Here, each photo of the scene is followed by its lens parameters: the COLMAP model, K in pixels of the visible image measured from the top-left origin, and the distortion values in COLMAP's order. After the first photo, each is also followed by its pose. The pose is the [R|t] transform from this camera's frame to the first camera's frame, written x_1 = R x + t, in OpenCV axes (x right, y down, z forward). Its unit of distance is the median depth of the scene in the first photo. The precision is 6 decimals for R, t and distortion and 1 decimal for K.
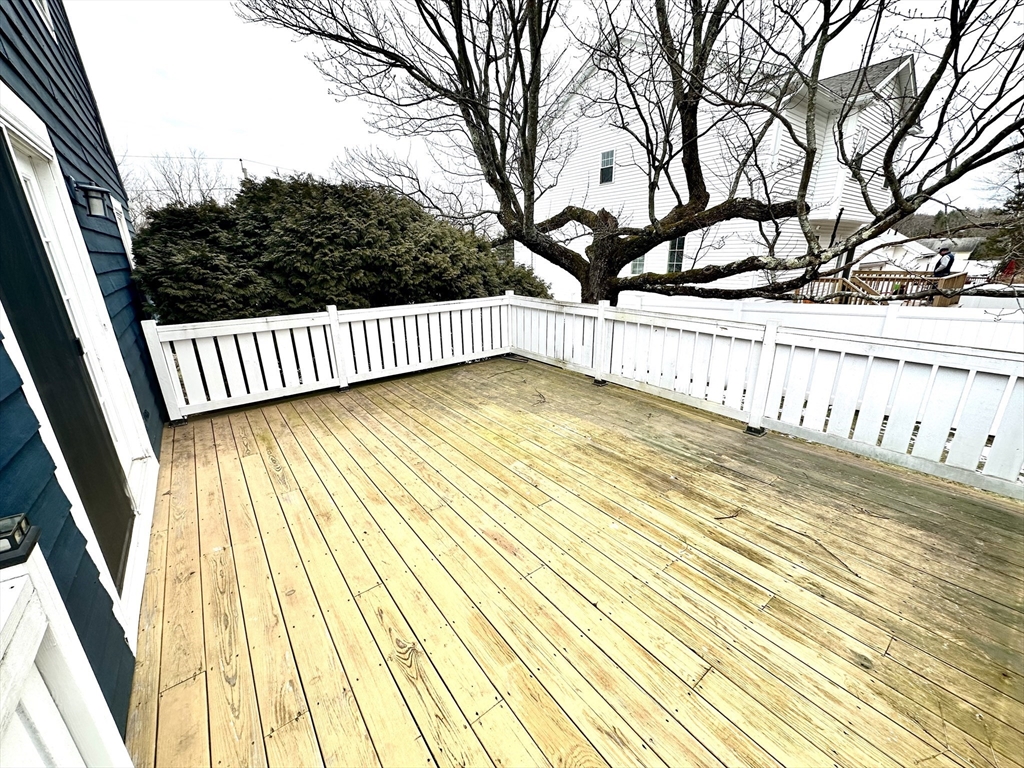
lens RADIAL K [[406.5, 0, 512.7], [0, 406.5, 385.2], [0, 0, 1]] dist [-0.000609, 0.000099]
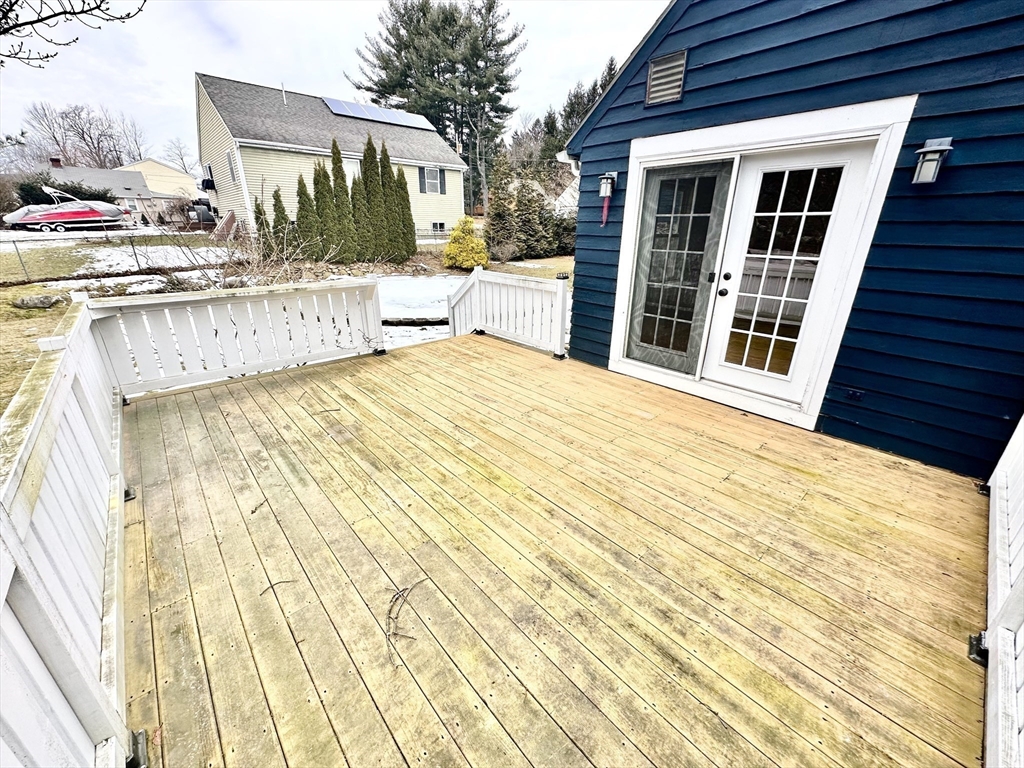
lens RADIAL K [[406.5, 0, 512.1], [0, 406.5, 385.4], [0, 0, 1]] dist [-0.000609, 0.000099]
pose [[-0.997453, 0.033911, -0.062745, -0.048297], [-0.013787, 0.771466, 0.636121, -0.855304], [0.069977, 0.635366, -0.769034, 2.620636]]
